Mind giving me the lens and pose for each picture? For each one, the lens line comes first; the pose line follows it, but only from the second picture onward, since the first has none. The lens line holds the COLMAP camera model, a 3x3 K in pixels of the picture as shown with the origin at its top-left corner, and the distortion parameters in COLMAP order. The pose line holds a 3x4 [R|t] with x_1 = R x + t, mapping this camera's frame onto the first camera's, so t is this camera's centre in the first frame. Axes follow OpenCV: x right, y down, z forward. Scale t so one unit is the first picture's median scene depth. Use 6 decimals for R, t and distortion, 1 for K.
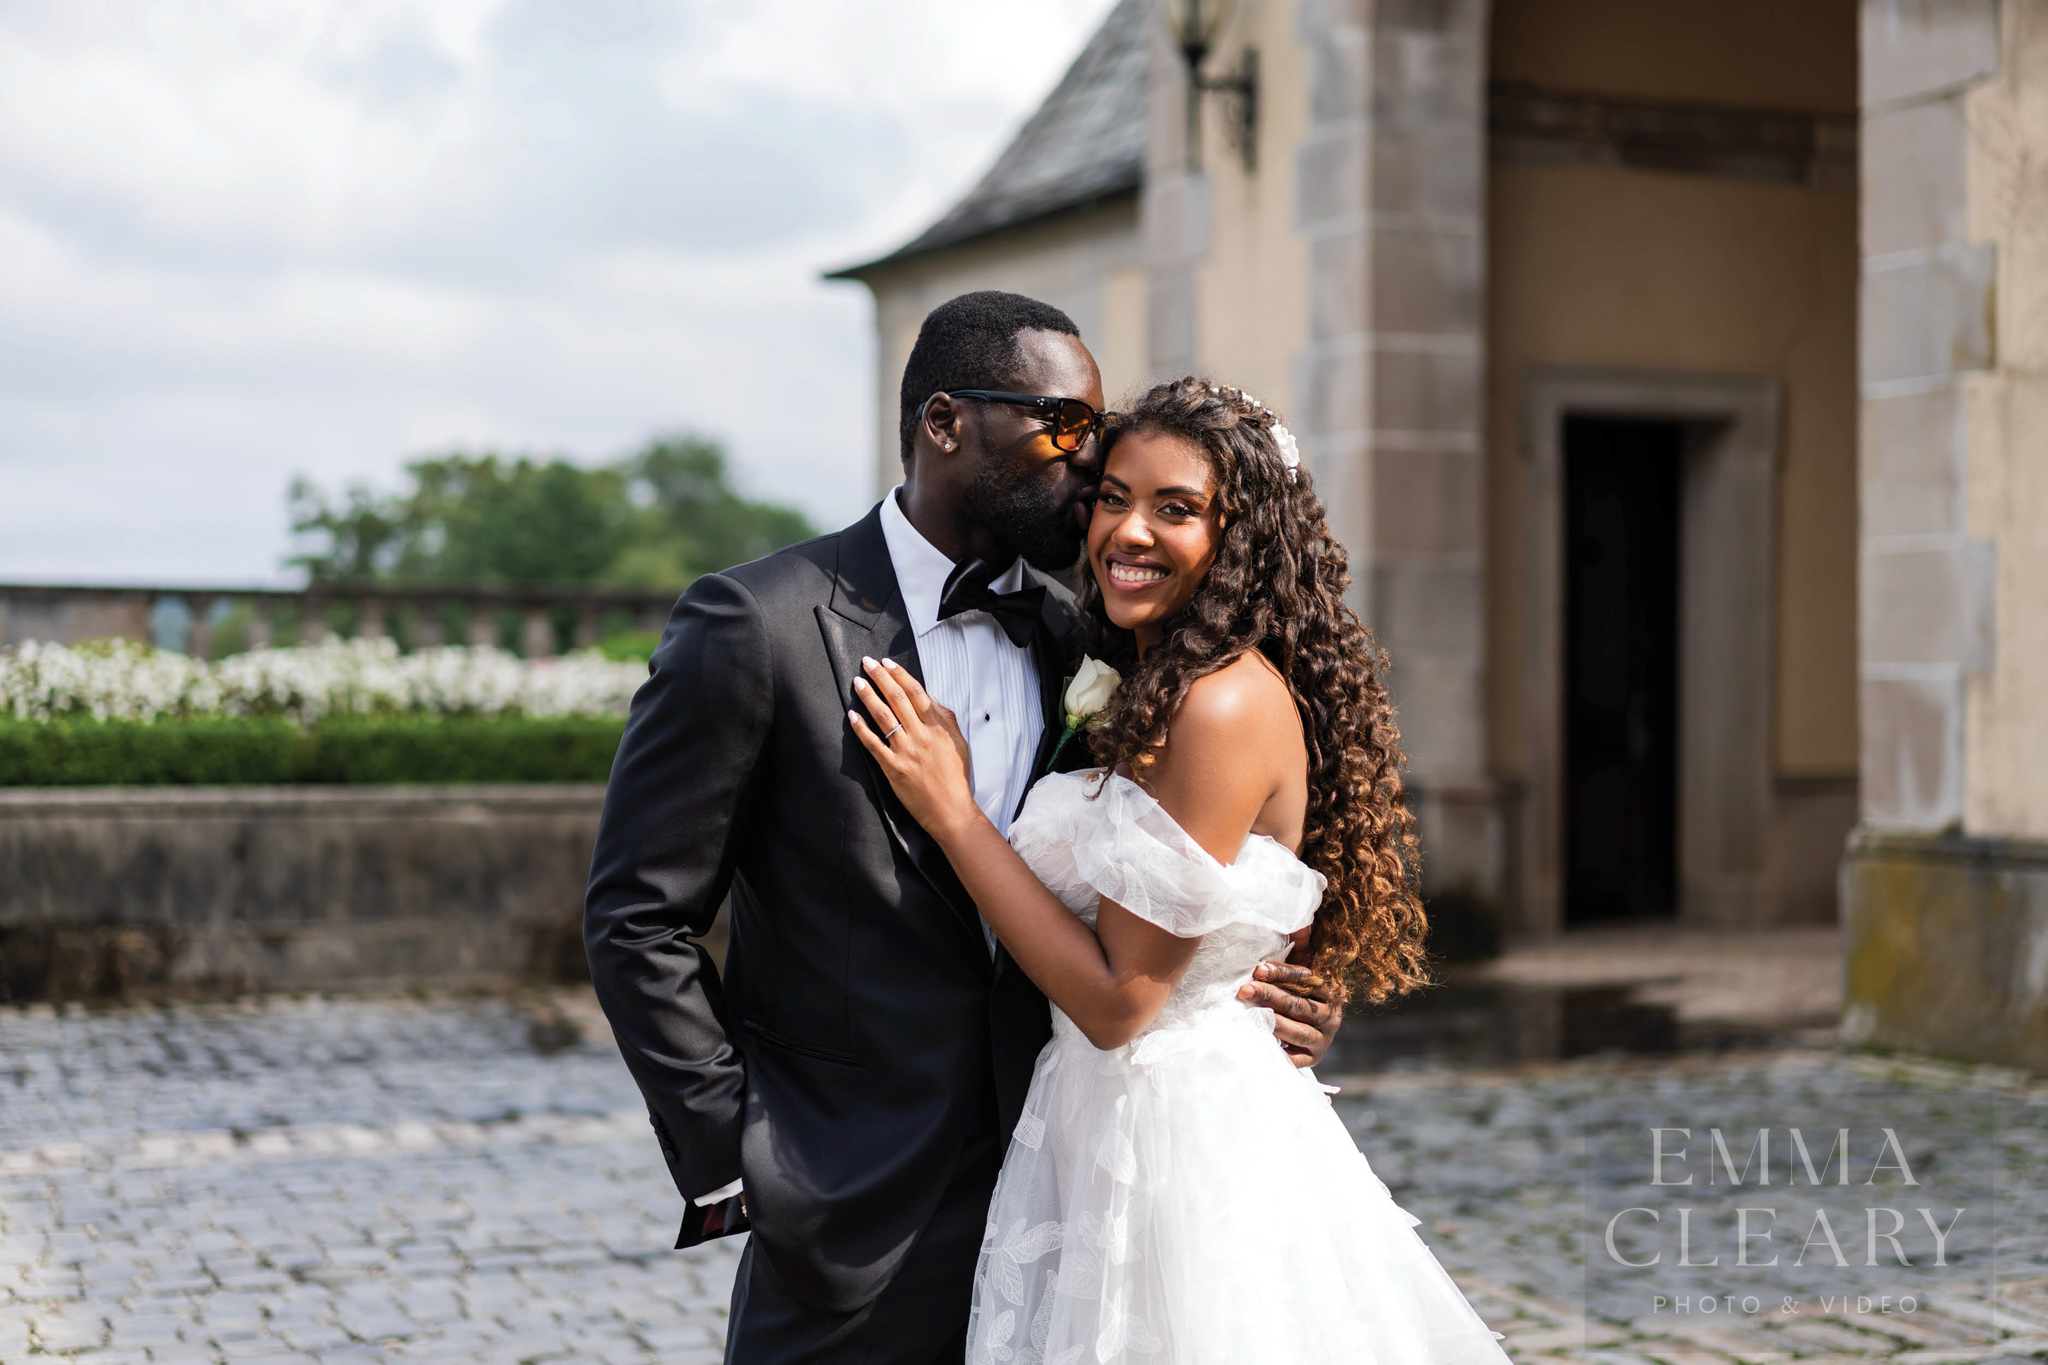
lens RADIAL K [[3214.1, 0, 1024.0], [0, 3214.1, 682.5], [0, 0, 1]] dist [-0.047535, -0.056560]
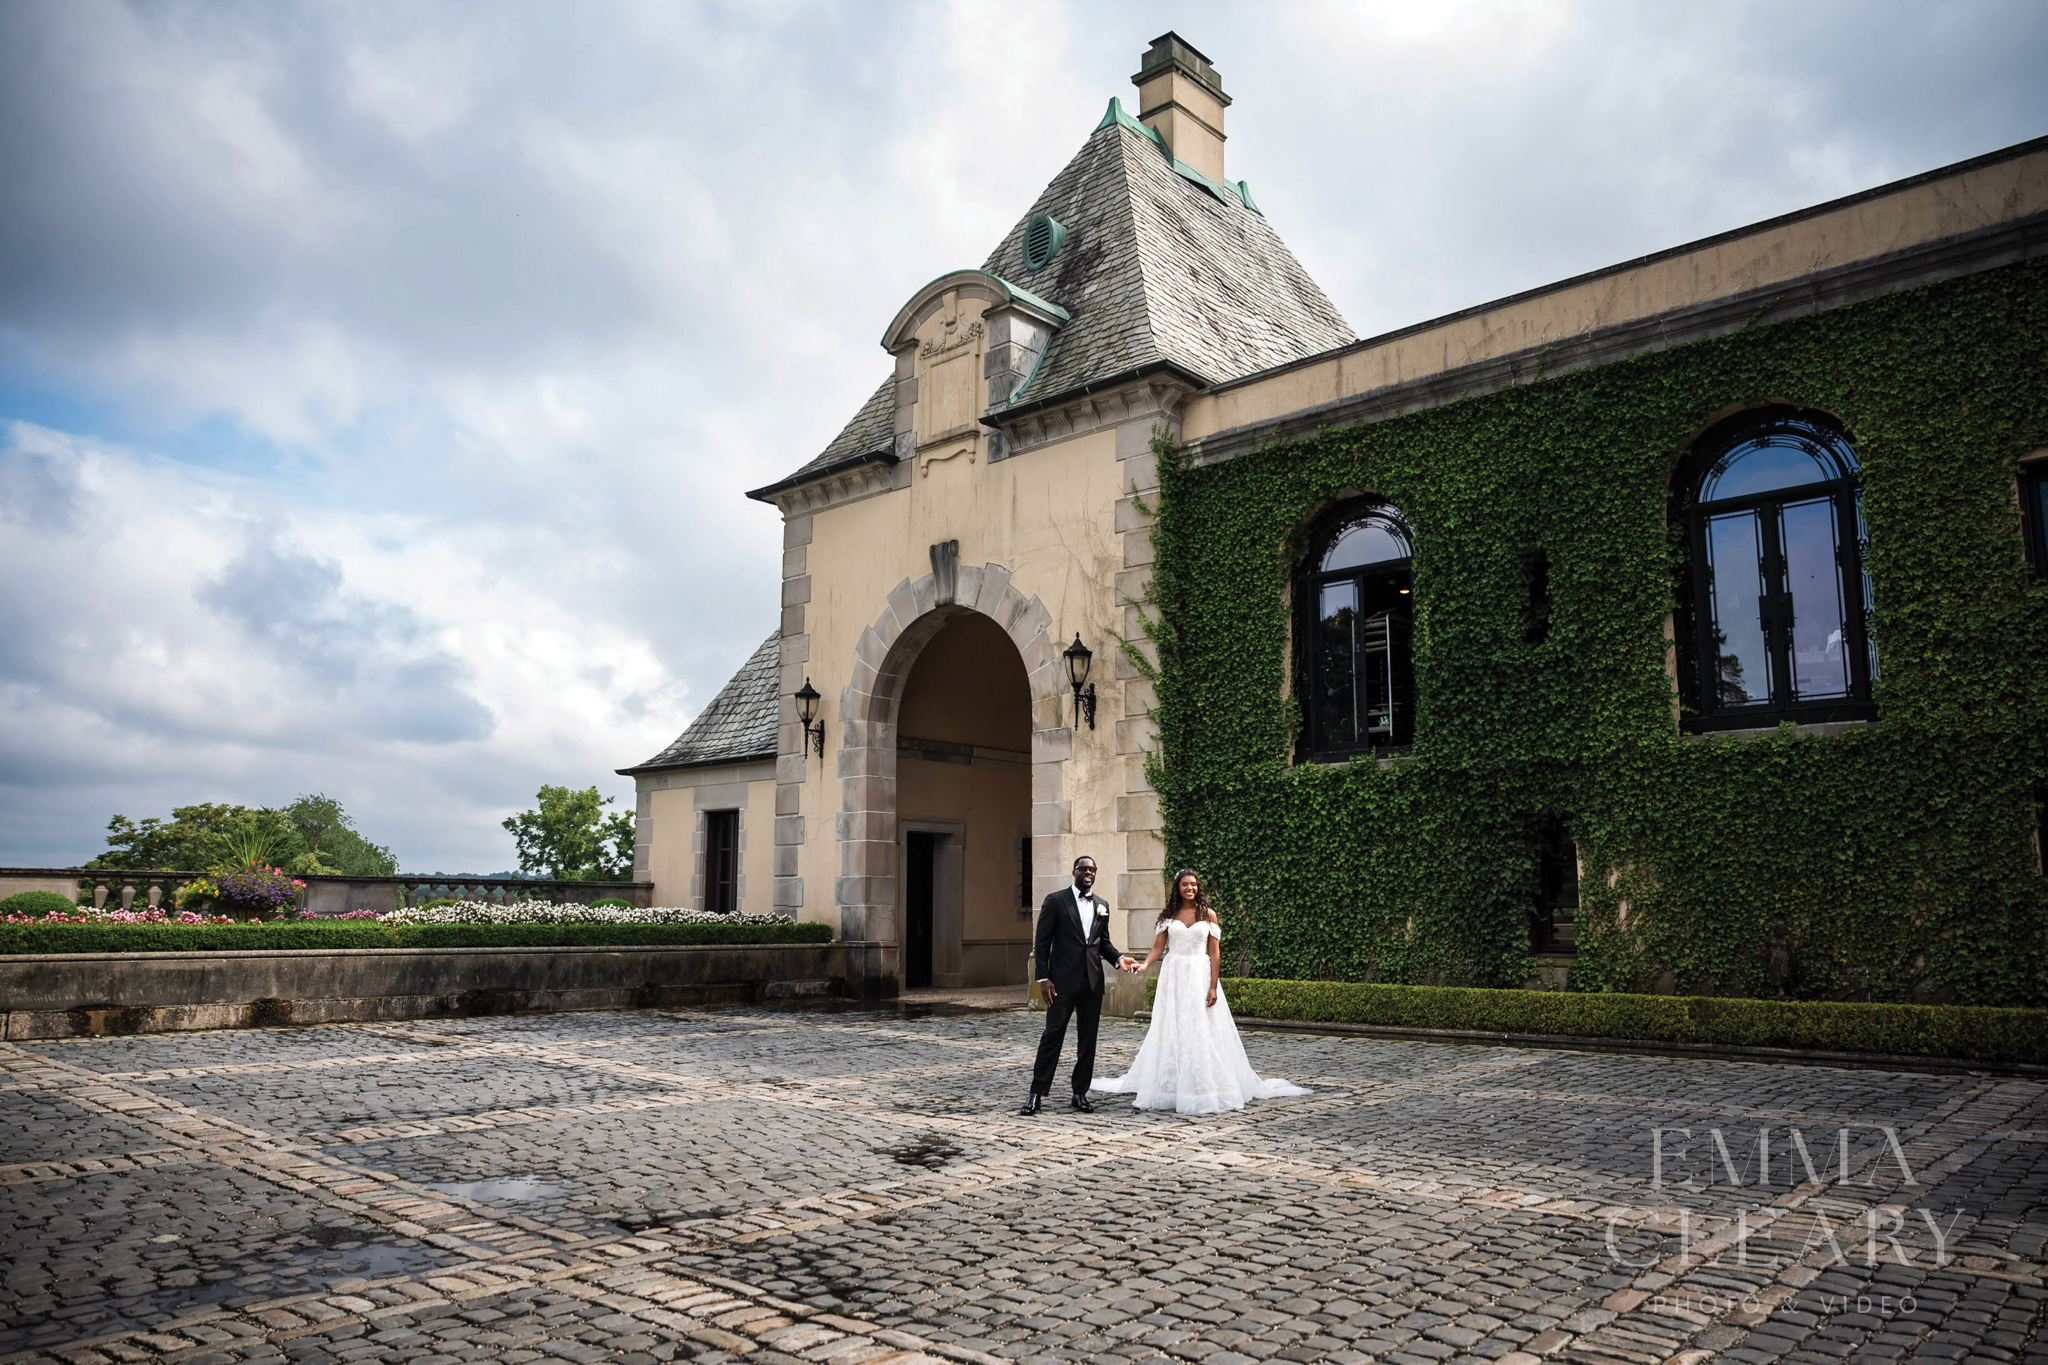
lens RADIAL K [[1416.9, 0, 1024.0], [0, 1416.9, 682.5], [0, 0, 1]] dist [0.002517, 0.001830]
pose [[0.912932, 0.065111, 0.402885, -0.355260], [0.000981, 0.986838, -0.161707, 0.002511], [-0.408112, 0.148023, 0.900852, -0.447716]]
